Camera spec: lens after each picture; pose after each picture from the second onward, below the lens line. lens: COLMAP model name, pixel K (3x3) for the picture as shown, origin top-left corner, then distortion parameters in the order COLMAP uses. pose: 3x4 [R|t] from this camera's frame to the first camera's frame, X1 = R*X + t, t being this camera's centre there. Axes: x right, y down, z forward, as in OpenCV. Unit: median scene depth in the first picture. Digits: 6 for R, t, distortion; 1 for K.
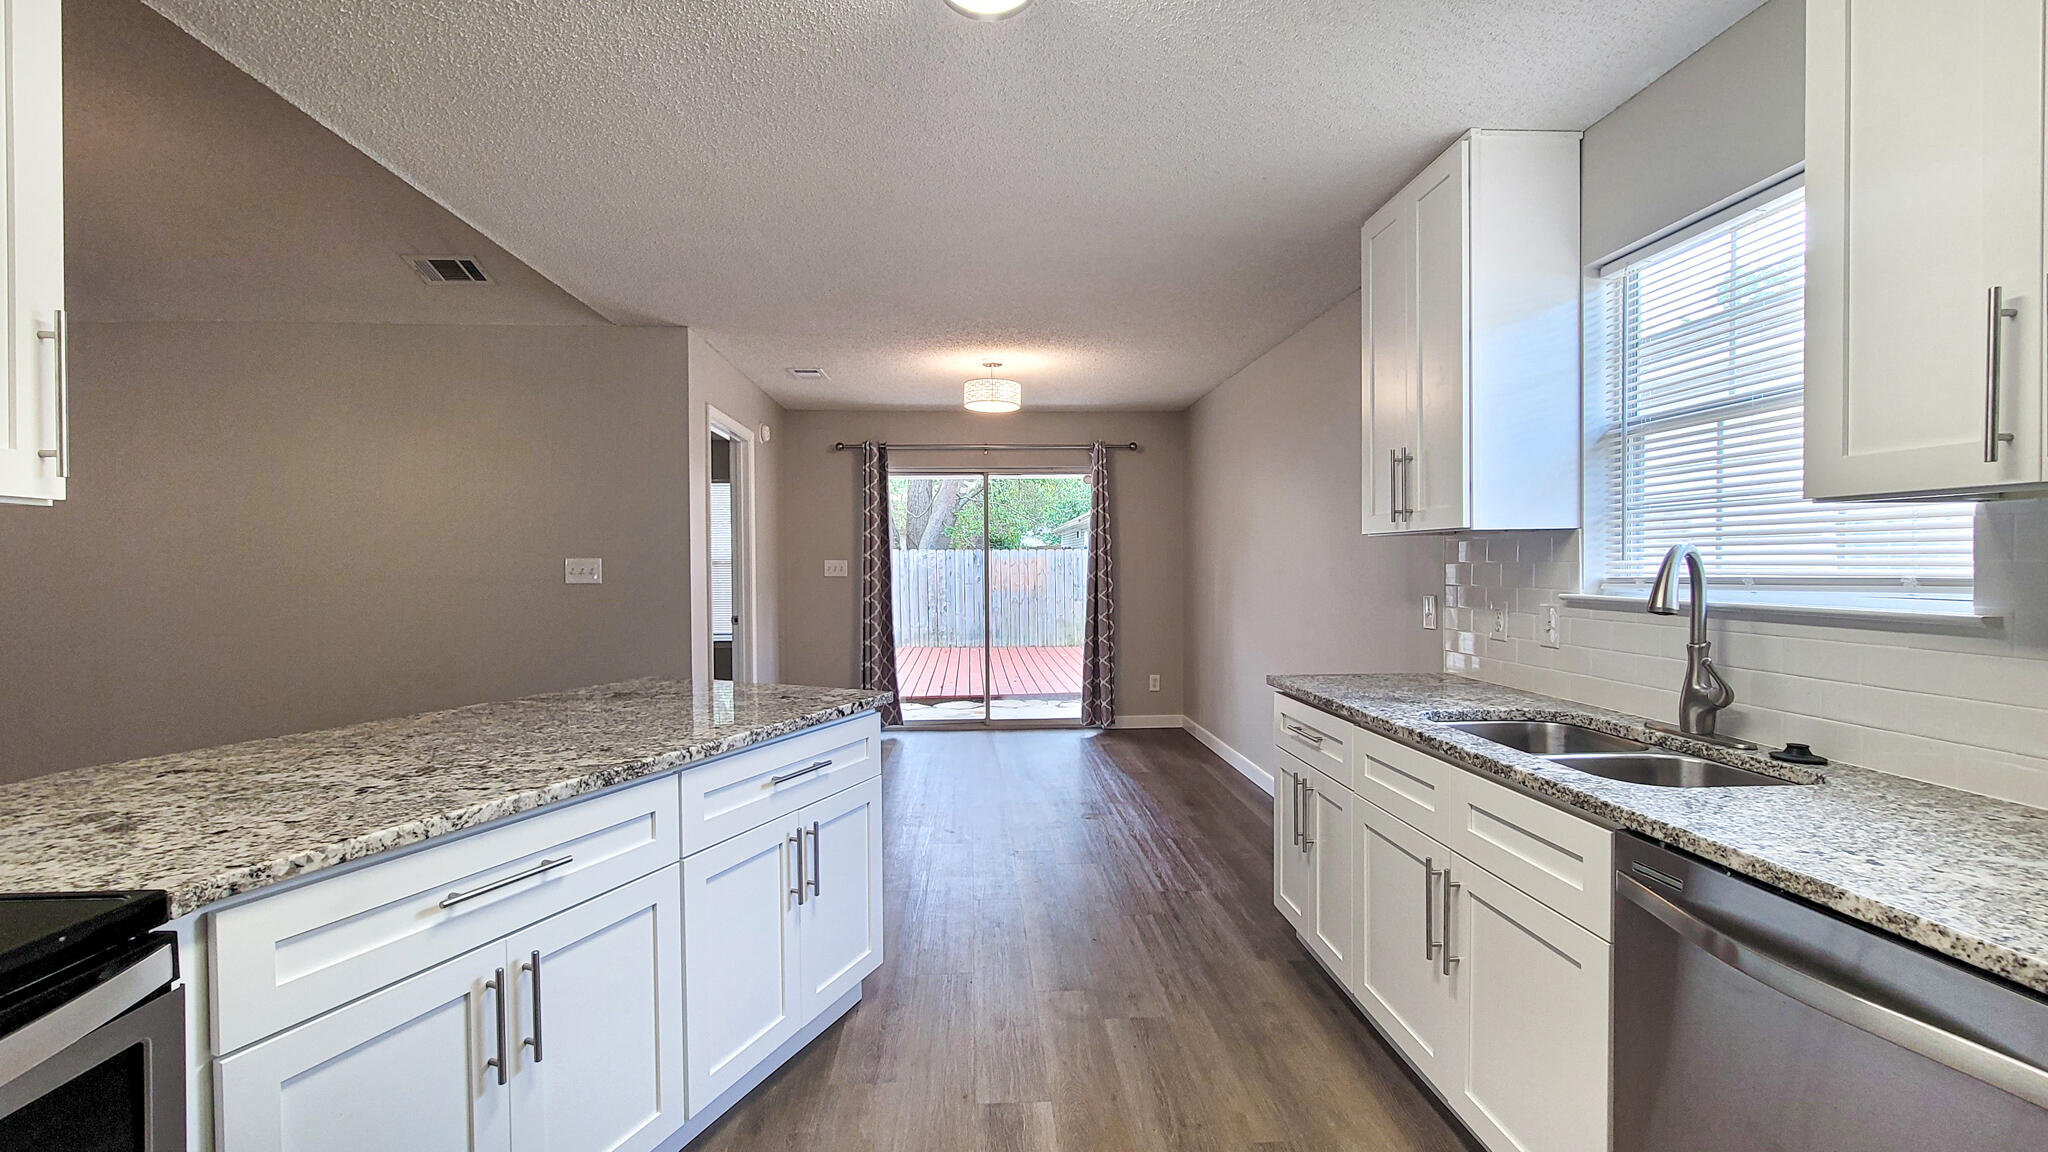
lens RADIAL K [[845.2, 0, 990.6], [0, 845.2, 577.4], [0, 0, 1]] dist [0.000514, -0.000615]
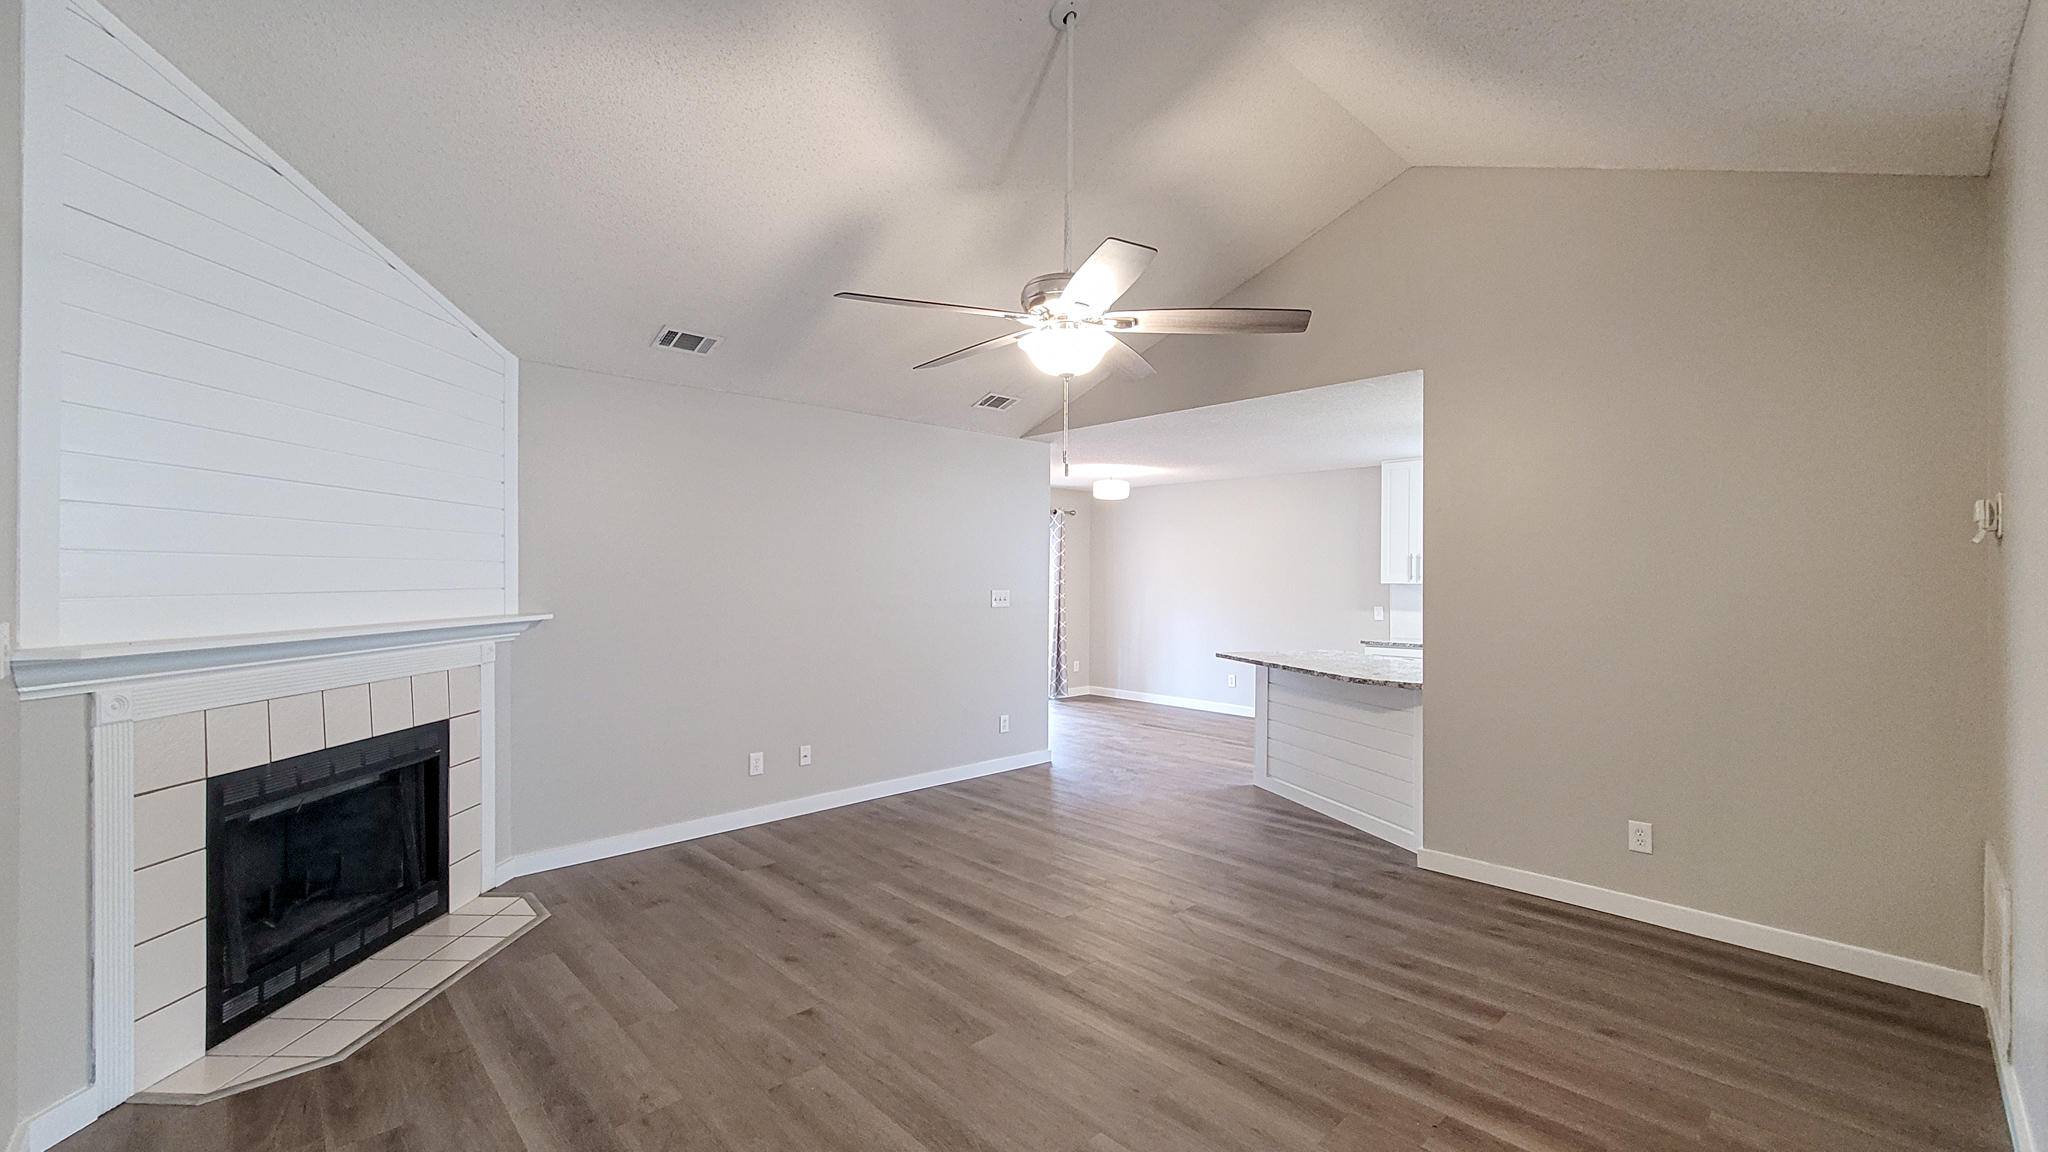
lens RADIAL K [[845.2, 0, 1024.9], [0, 845.2, 582.9], [0, 0, 1]] dist [0.000514, -0.000615]
pose [[0.746368, 0.003024, 0.665526, -2.403271], [0.003759, 0.999955, -0.008759, -0.037316], [-0.665523, 0.009039, 0.746323, -0.223497]]
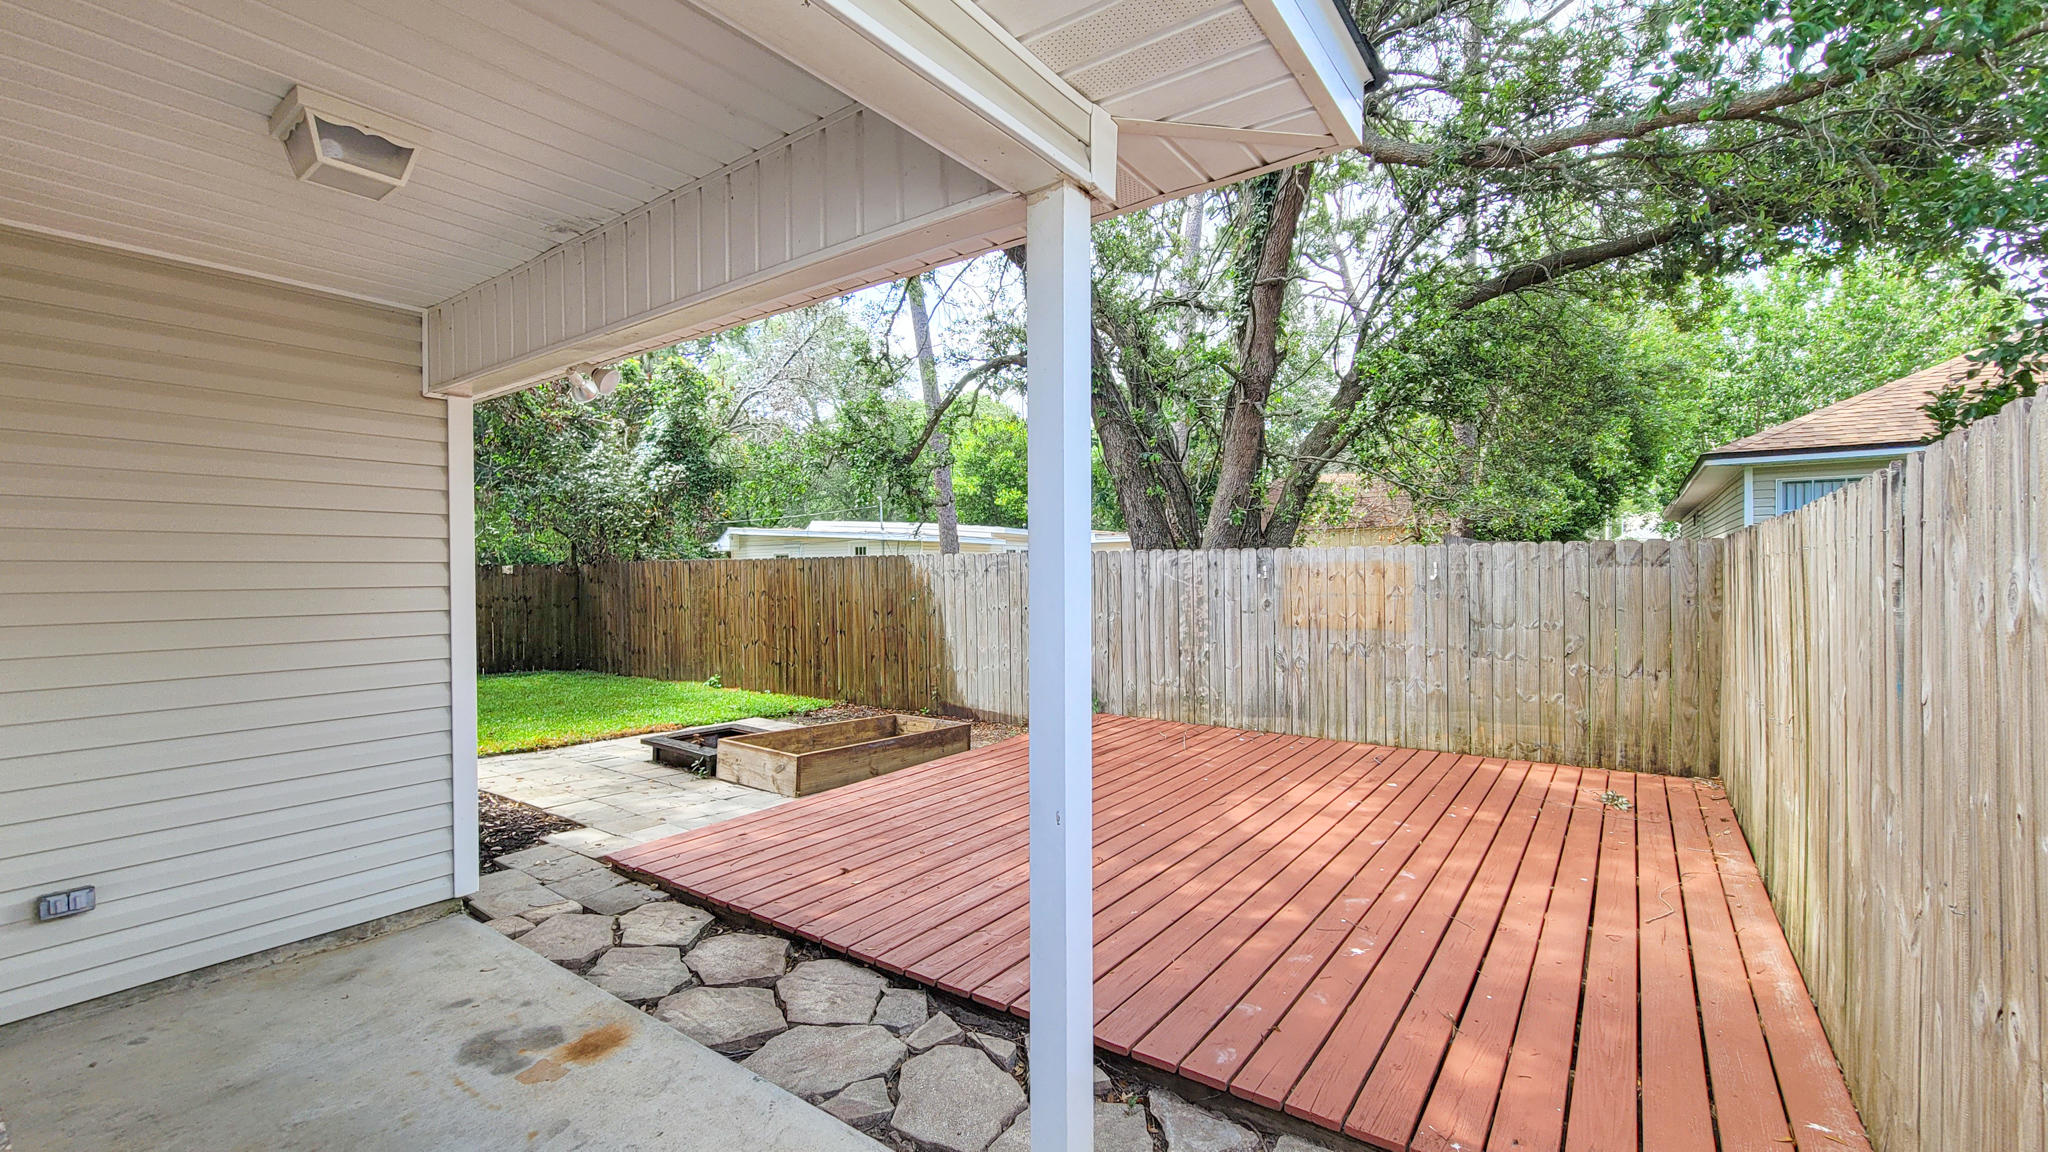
lens RADIAL K [[845.2, 0, 1014.8], [0, 845.2, 580.4], [0, 0, 1]] dist [0.000514, -0.000615]
pose [[0.788035, 0.005224, -0.615608, 1.080360], [-0.006057, 0.999981, 0.000732, -0.069173], [0.615601, 0.003152, 0.788052, 2.789922]]
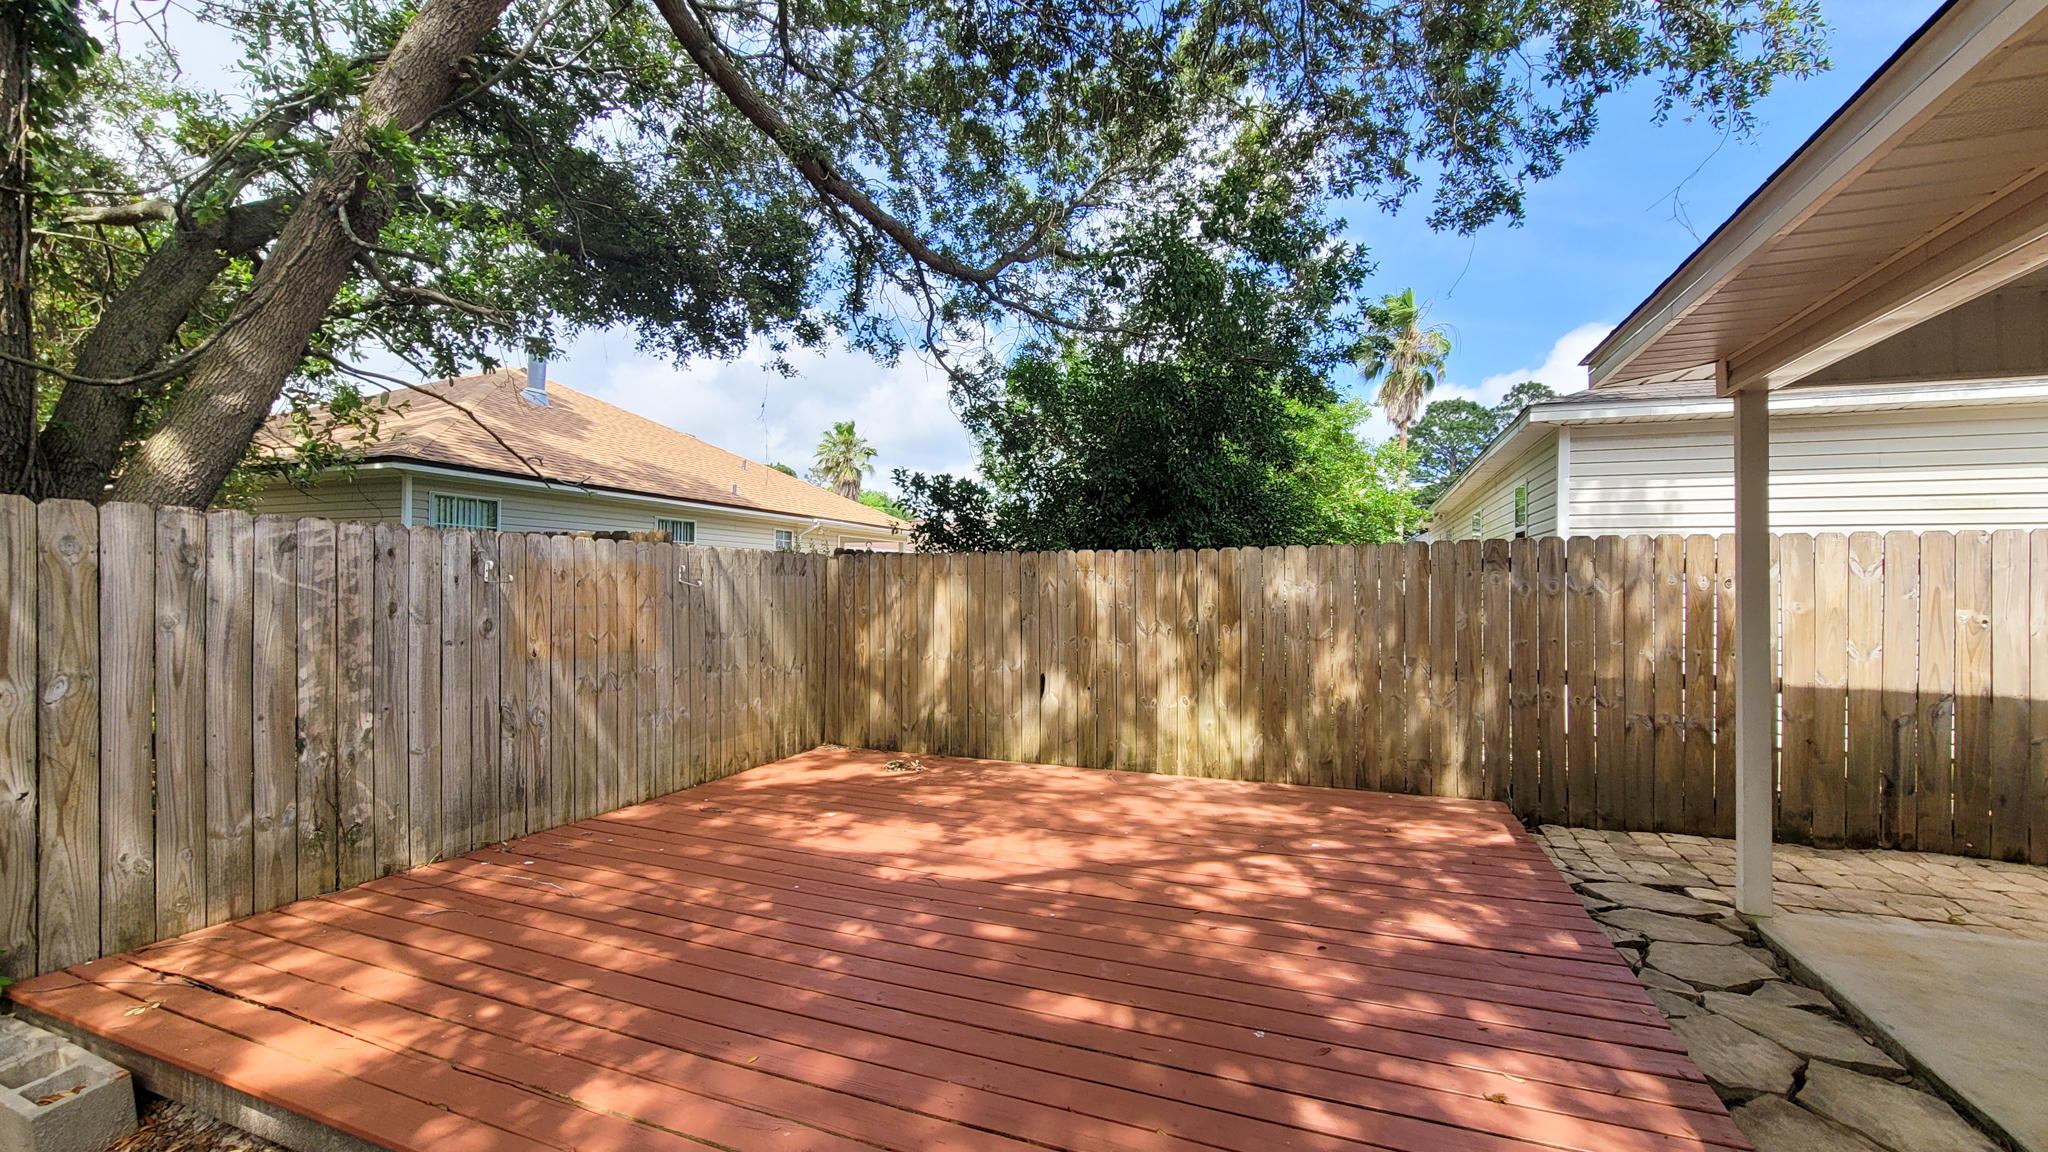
lens RADIAL K [[845.2, 0, 1026.5], [0, 845.2, 583.8], [0, 0, 1]] dist [0.000514, -0.000615]
pose [[0.392505, 0.012781, 0.919661, -1.278917], [0.006374, 0.999842, -0.016616, -0.040419], [-0.919728, 0.012384, 0.392361, 4.012347]]
